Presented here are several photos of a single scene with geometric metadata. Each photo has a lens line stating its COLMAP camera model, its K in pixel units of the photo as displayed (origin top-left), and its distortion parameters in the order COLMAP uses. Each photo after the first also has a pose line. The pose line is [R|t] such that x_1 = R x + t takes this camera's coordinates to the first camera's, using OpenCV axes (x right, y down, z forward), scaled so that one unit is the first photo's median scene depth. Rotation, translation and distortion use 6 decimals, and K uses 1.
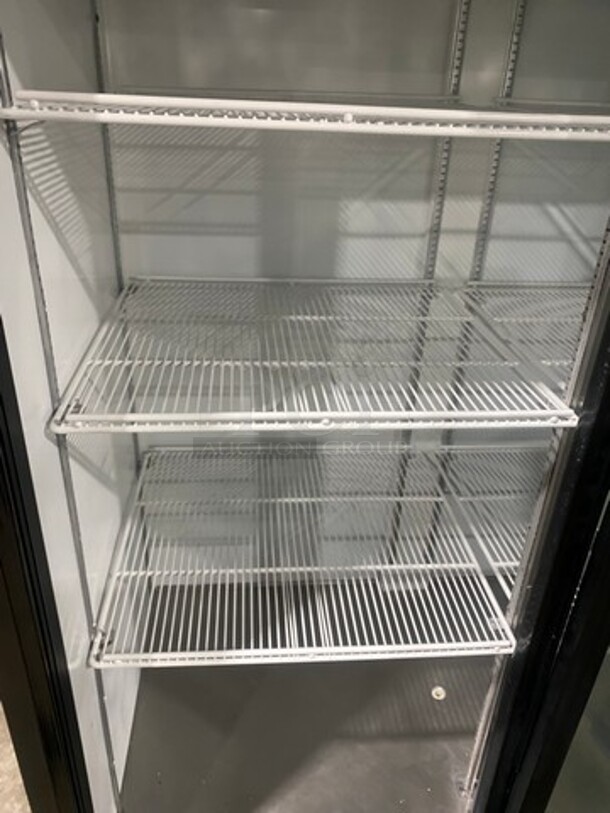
lens RADIAL K [[595.1, 0, 305.0], [0, 595.1, 406.5], [0, 0, 1]] dist [-0.004144, -0.002526]
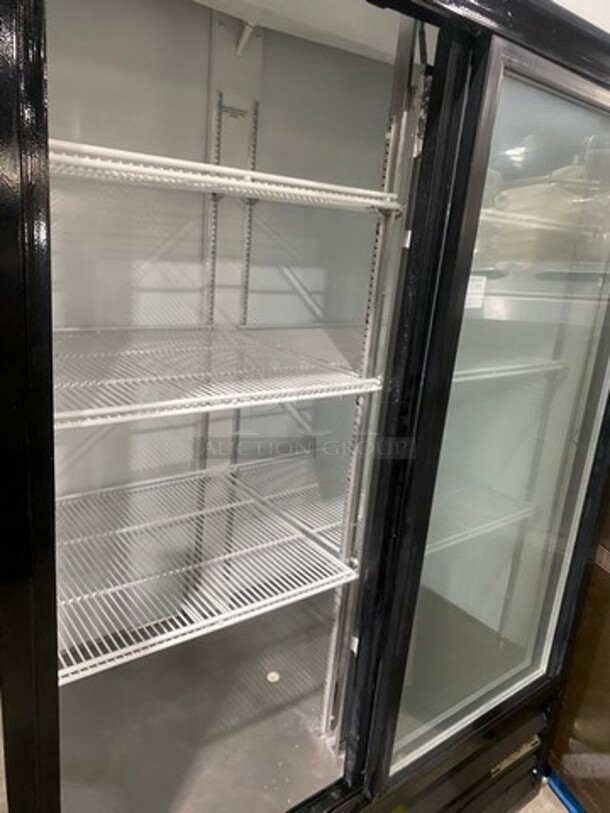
lens RADIAL K [[609.4, 0, 305.0], [0, 609.4, 406.5], [0, 0, 1]] dist [0.008860, 0.001639]
pose [[0.835927, -0.106763, 0.538356, -0.328141], [0.192047, 0.975786, -0.104688, 0.121725], [-0.514143, 0.190901, 0.836190, -0.120199]]
